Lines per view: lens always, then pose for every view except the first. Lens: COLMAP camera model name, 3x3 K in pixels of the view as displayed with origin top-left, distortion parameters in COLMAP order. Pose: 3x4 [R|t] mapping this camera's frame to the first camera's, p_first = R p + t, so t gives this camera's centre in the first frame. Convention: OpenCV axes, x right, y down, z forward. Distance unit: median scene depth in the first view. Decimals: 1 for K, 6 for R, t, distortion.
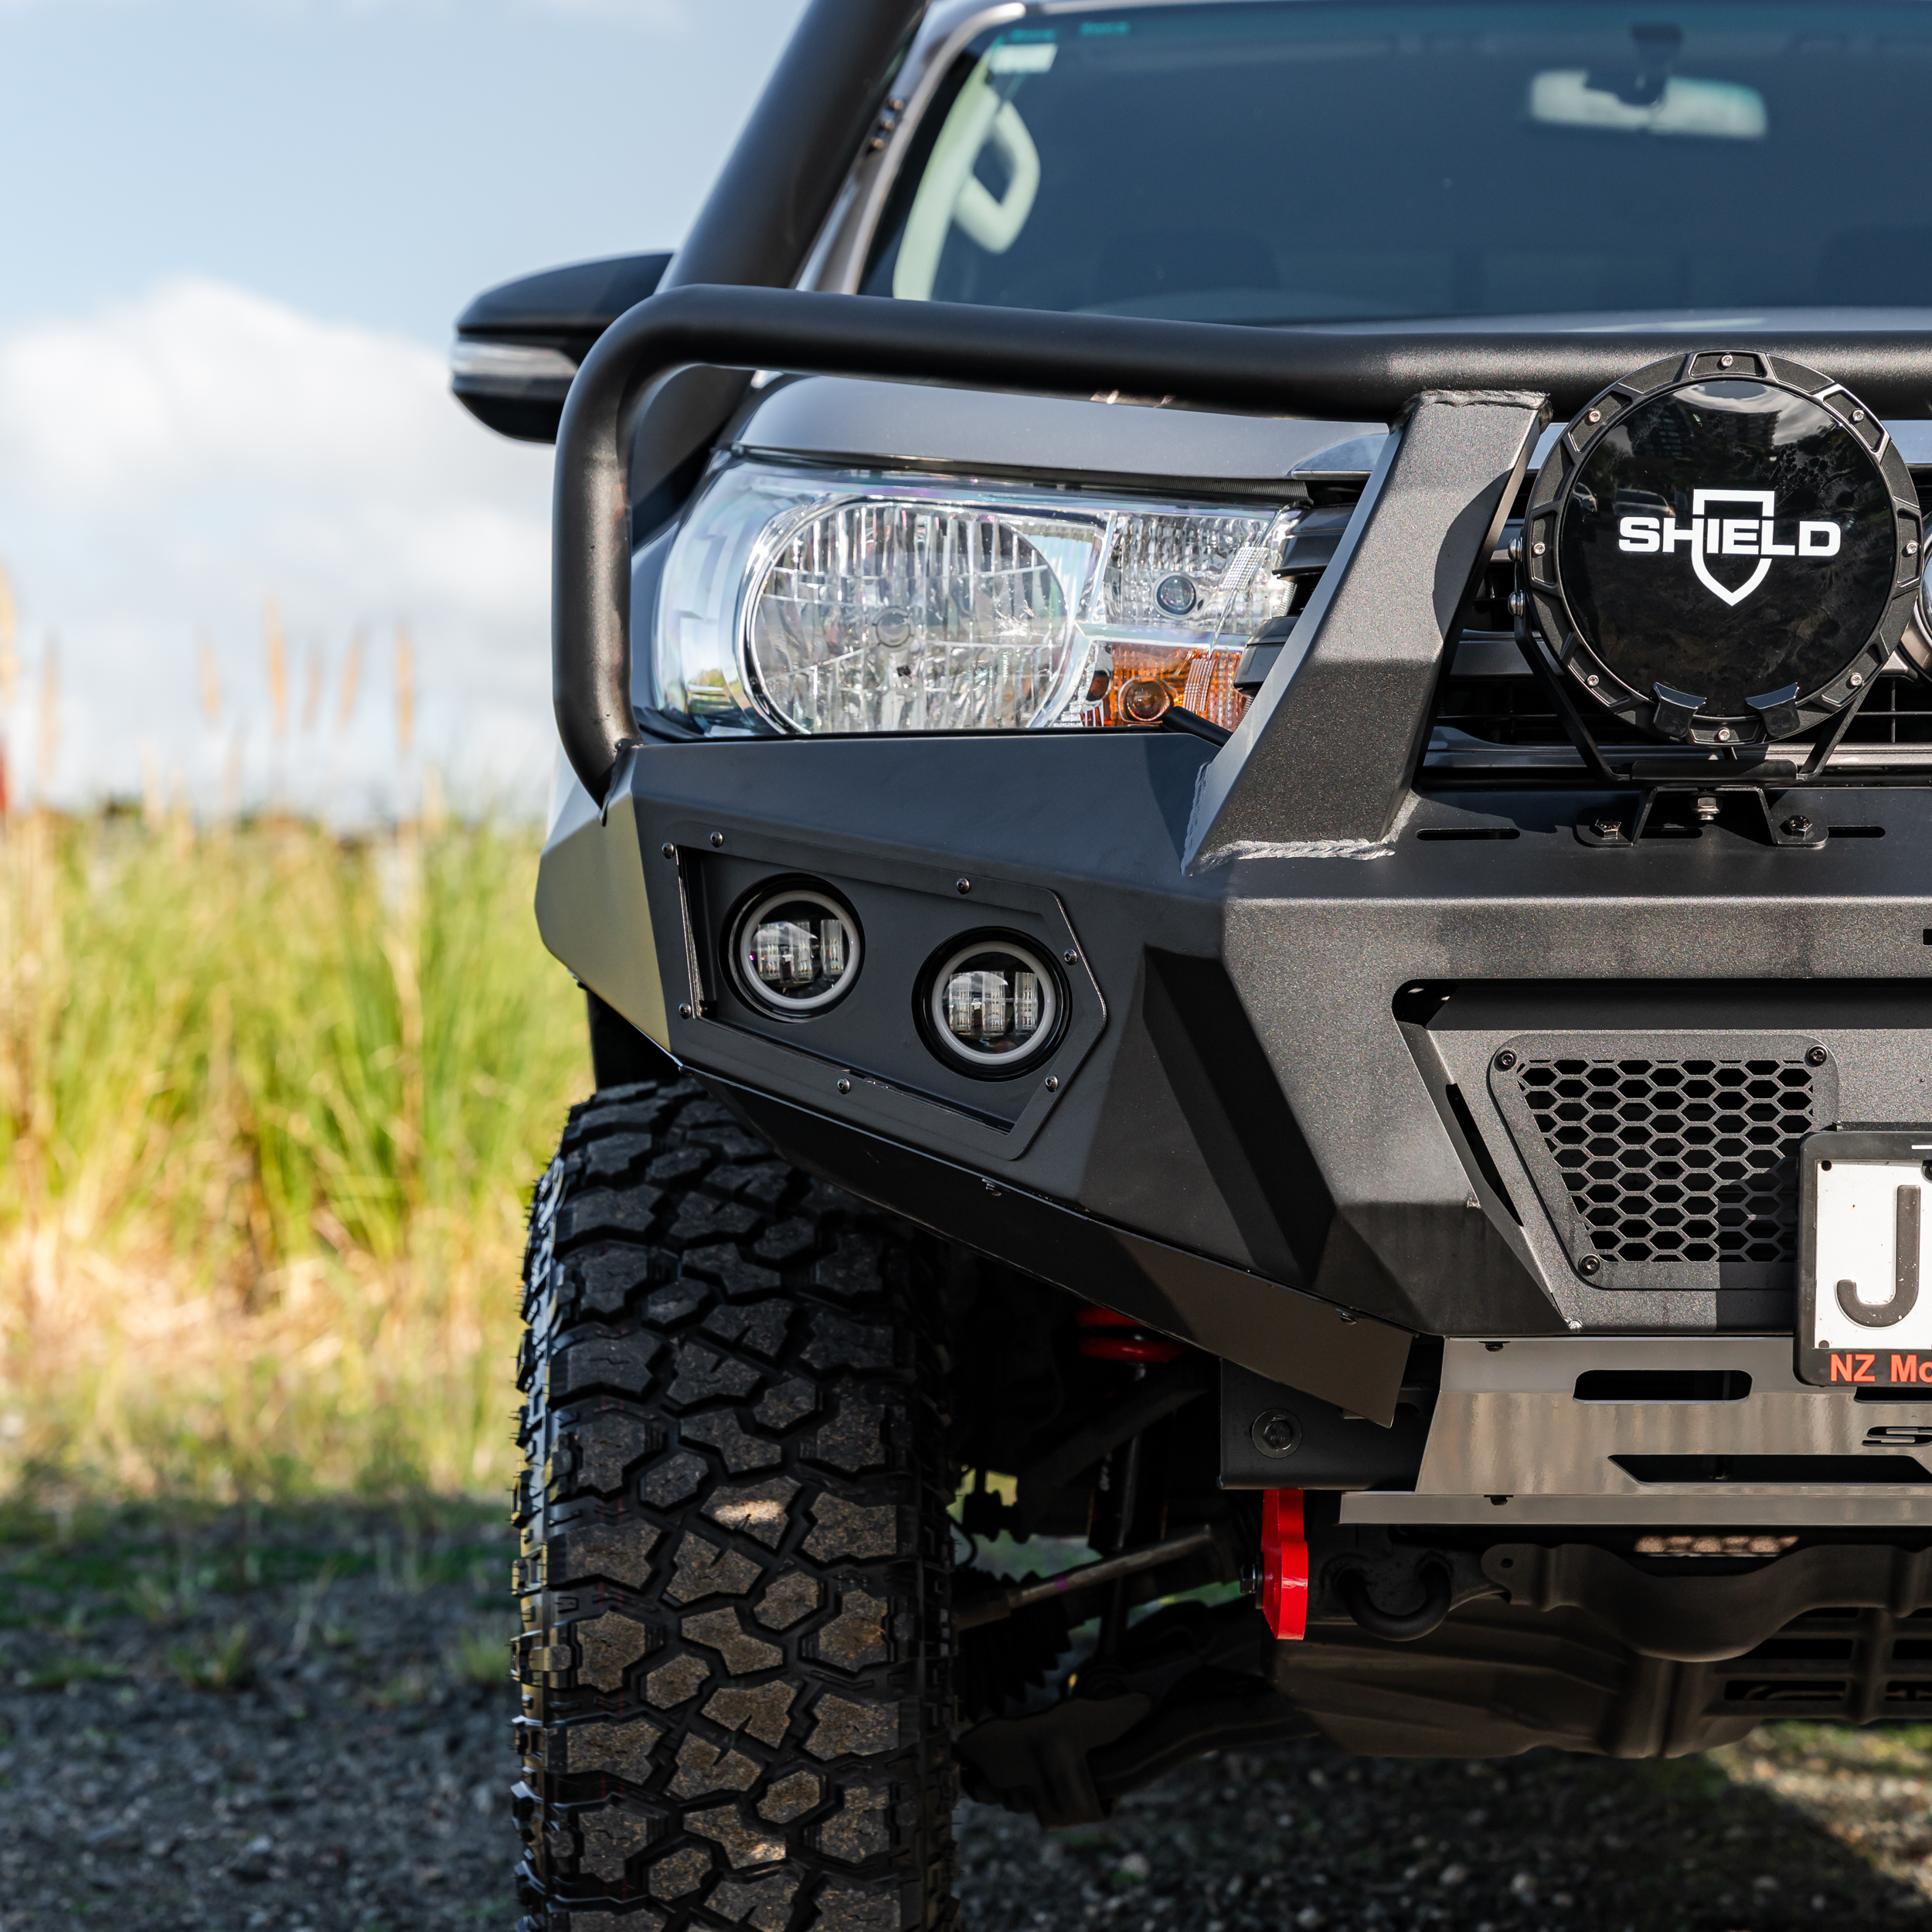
lens RADIAL K [[5762.1, 0, 923.5], [0, 5762.1, 964.4], [0, 0, 1]] dist [0.122649, -1.224386]
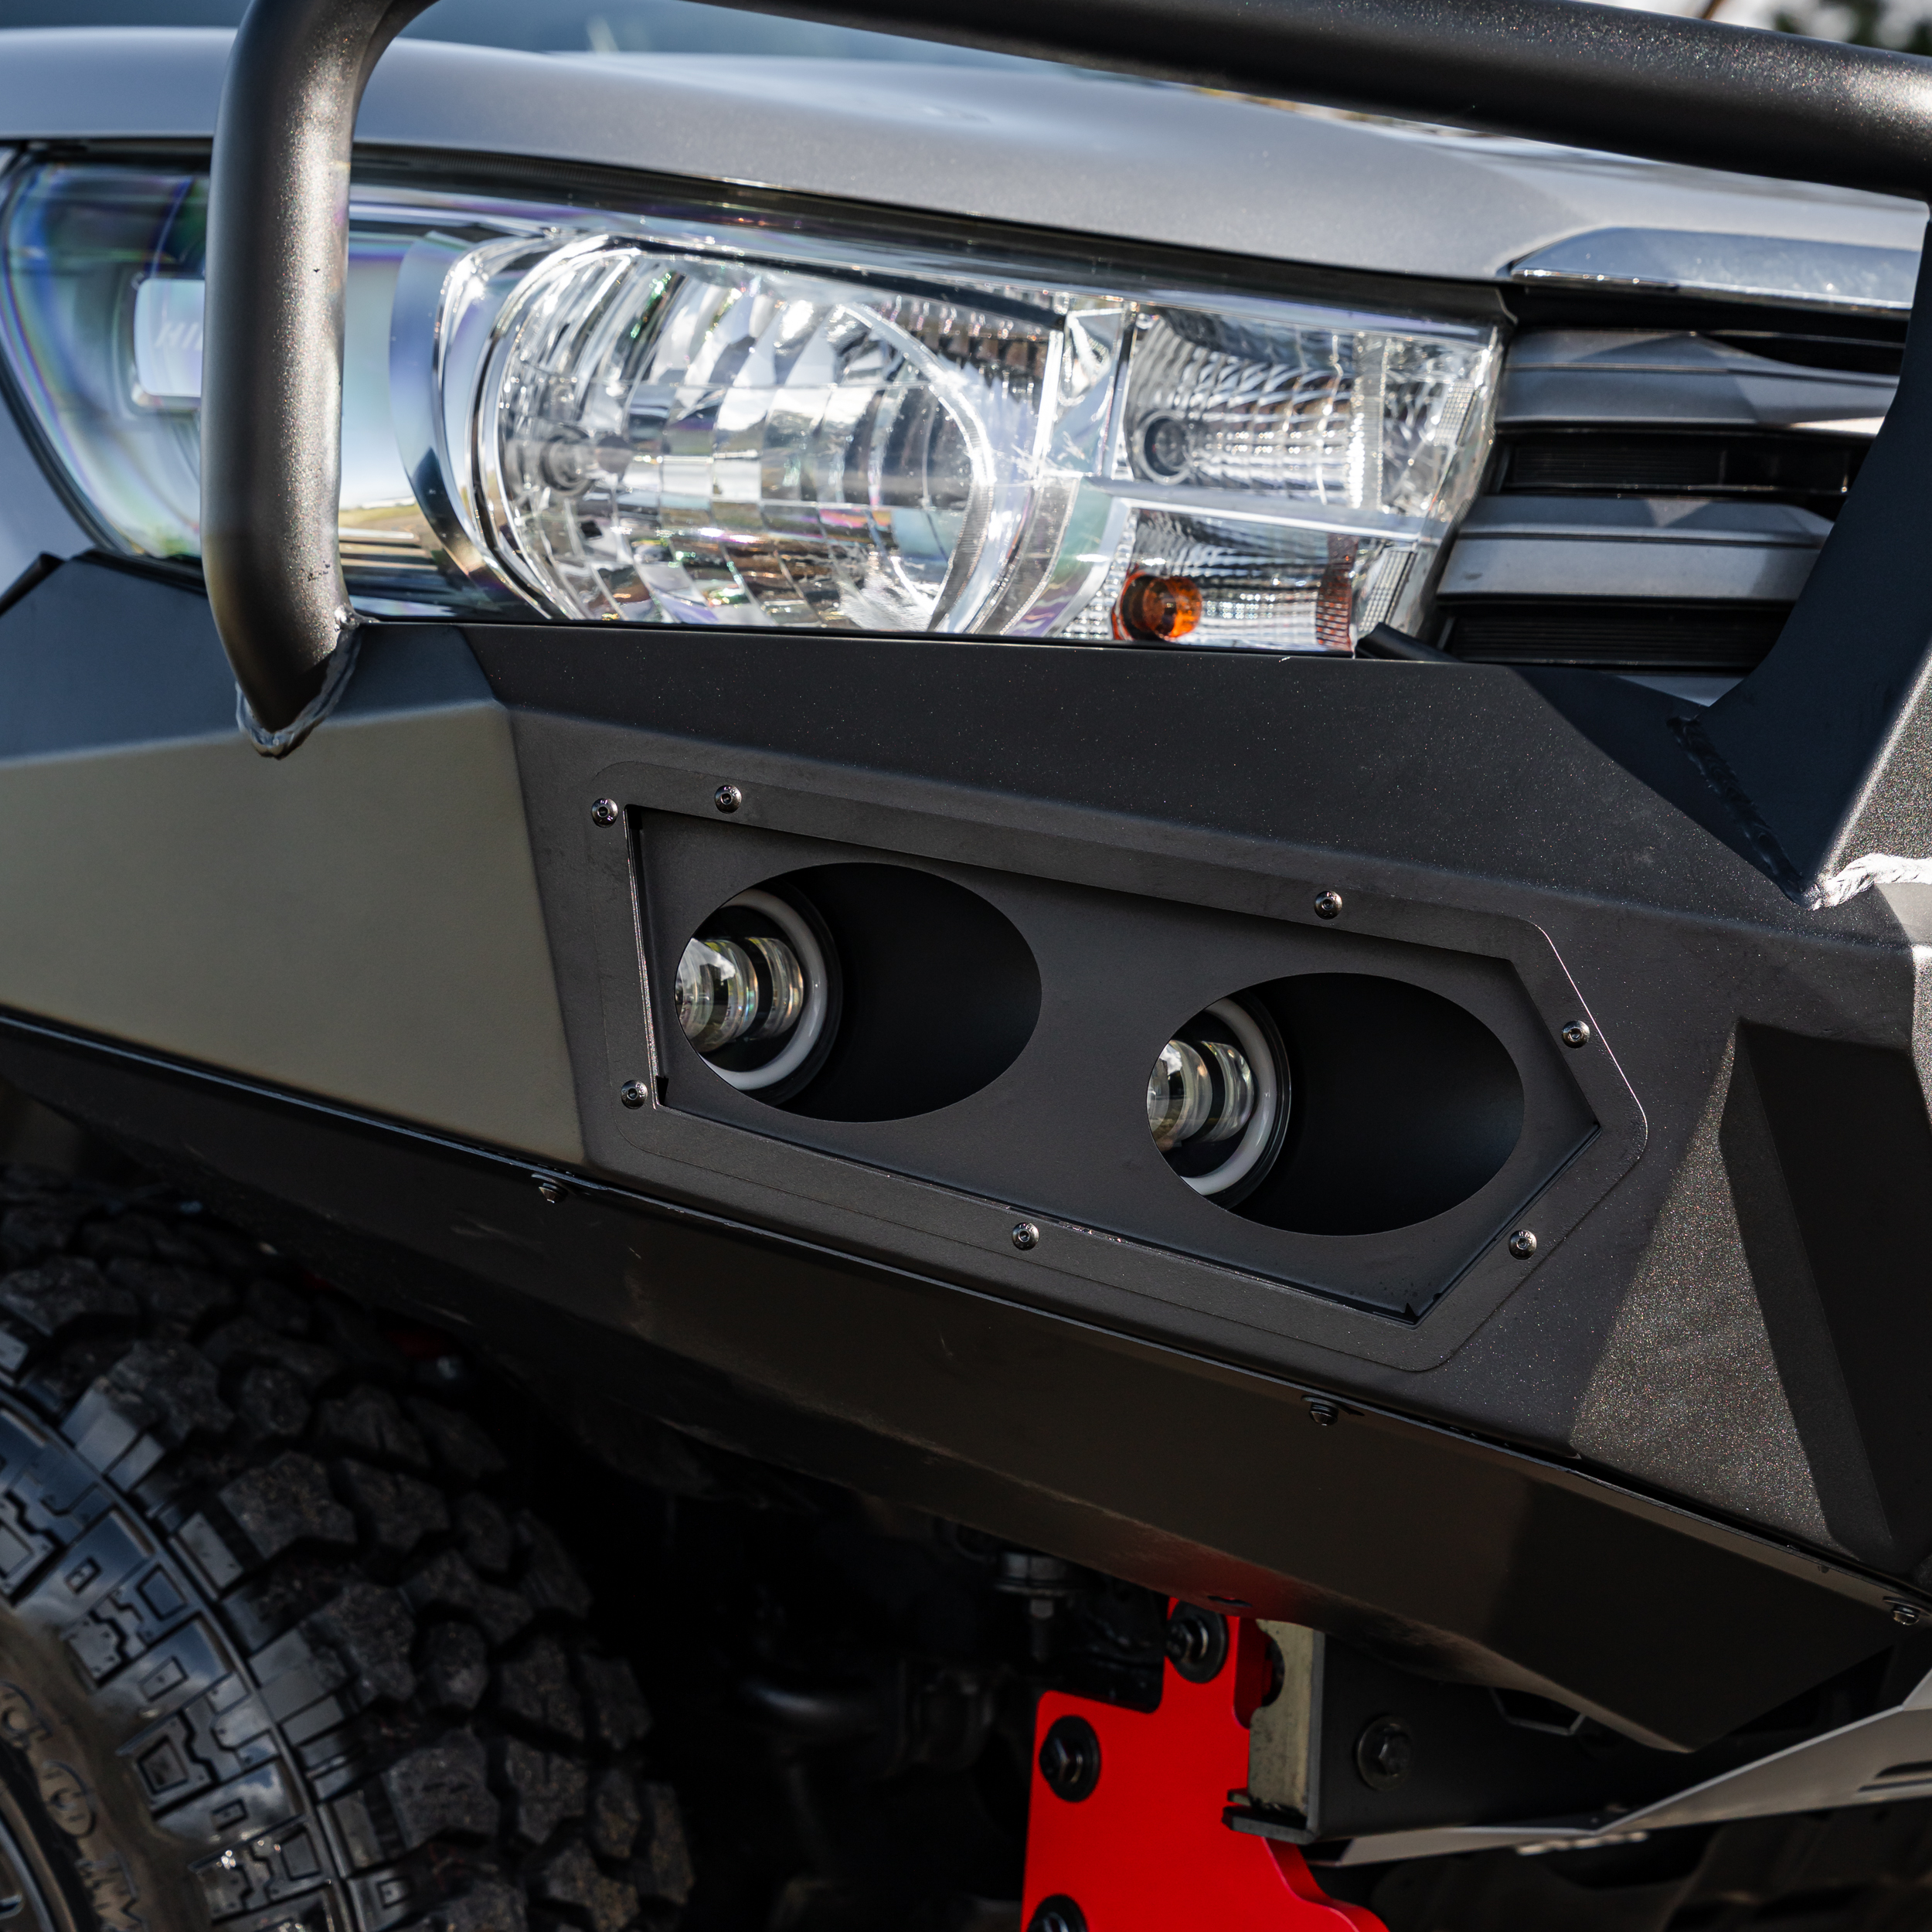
lens RADIAL K [[4790.3, 0, 966.0], [0, 4790.3, 966.0], [0, 0, 1]] dist [0.017750, 0.085507]
pose [[0.793954, 0.022393, 0.607565, -0.310626], [-0.032346, 0.999462, 0.005433, -0.008566], [-0.607116, -0.023966, 0.794252, 0.612909]]
